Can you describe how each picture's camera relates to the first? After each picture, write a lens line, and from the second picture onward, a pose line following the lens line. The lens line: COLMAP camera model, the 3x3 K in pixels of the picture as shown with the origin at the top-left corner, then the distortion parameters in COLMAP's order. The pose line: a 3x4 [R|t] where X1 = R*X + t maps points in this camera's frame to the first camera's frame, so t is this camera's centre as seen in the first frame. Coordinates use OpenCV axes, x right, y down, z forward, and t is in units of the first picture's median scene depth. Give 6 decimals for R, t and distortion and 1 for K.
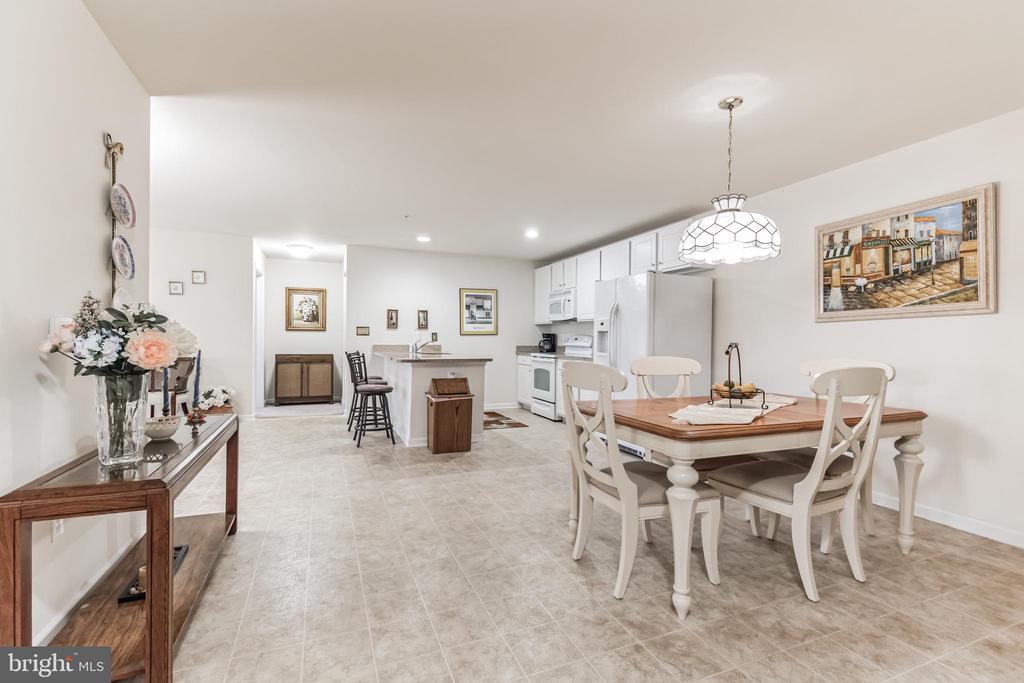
lens RADIAL K [[459.3, 0, 518.0], [0, 459.3, 338.8], [0, 0, 1]] dist [0.001833, -0.000270]
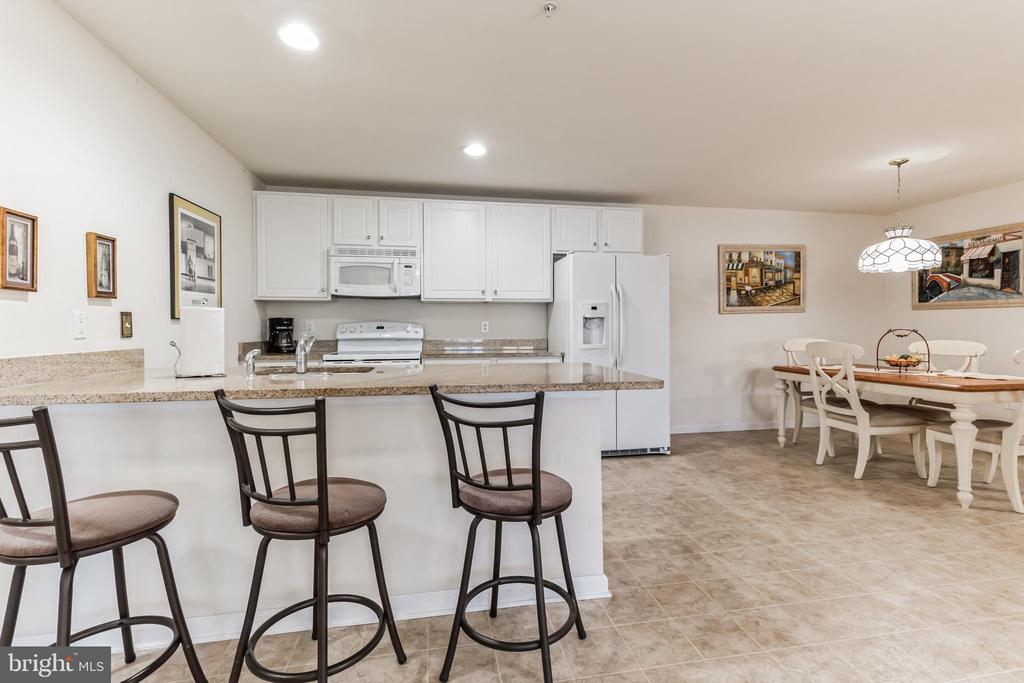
lens RADIAL K [[464.9, 0, 514.5], [0, 464.9, 328.8], [0, 0, 1]] dist [0.003450, -0.000296]
pose [[0.225639, -0.008309, 0.974176, -0.920521], [0.004872, 0.999961, 0.007400, -0.004393], [-0.974199, 0.003077, 0.225671, 1.381584]]
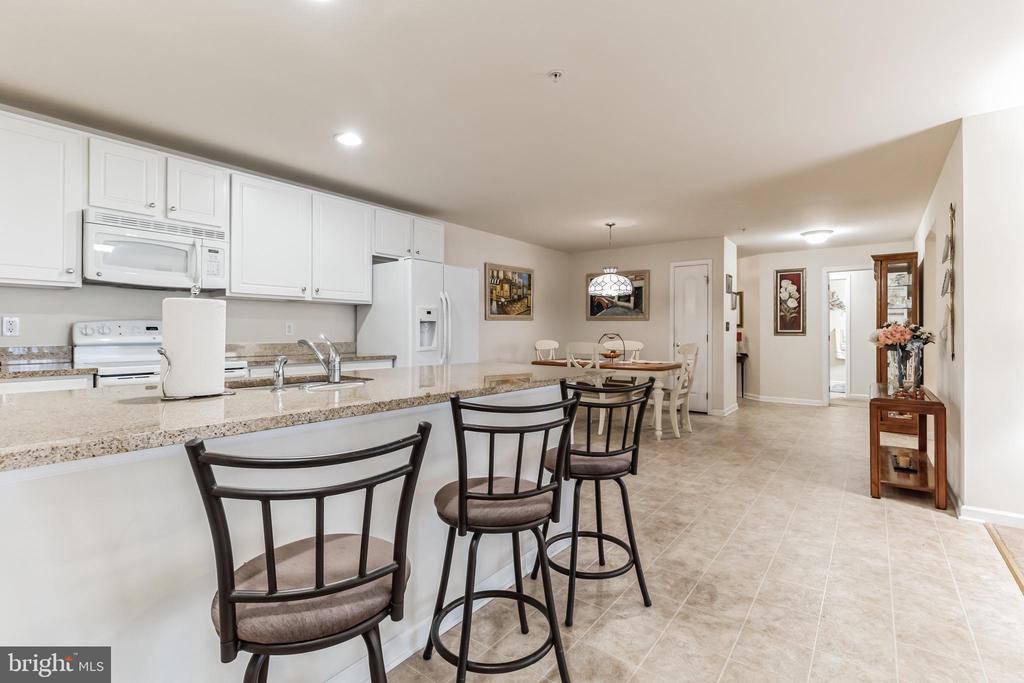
lens RADIAL K [[466.4, 0, 515.0], [0, 466.4, 325.2], [0, 0, 1]] dist [0.000642, -0.000104]
pose [[-0.488828, 0.003461, 0.872373, -0.940773], [-0.007984, 0.999932, -0.008441, -0.004047], [-0.872343, -0.011091, -0.488768, 1.859864]]
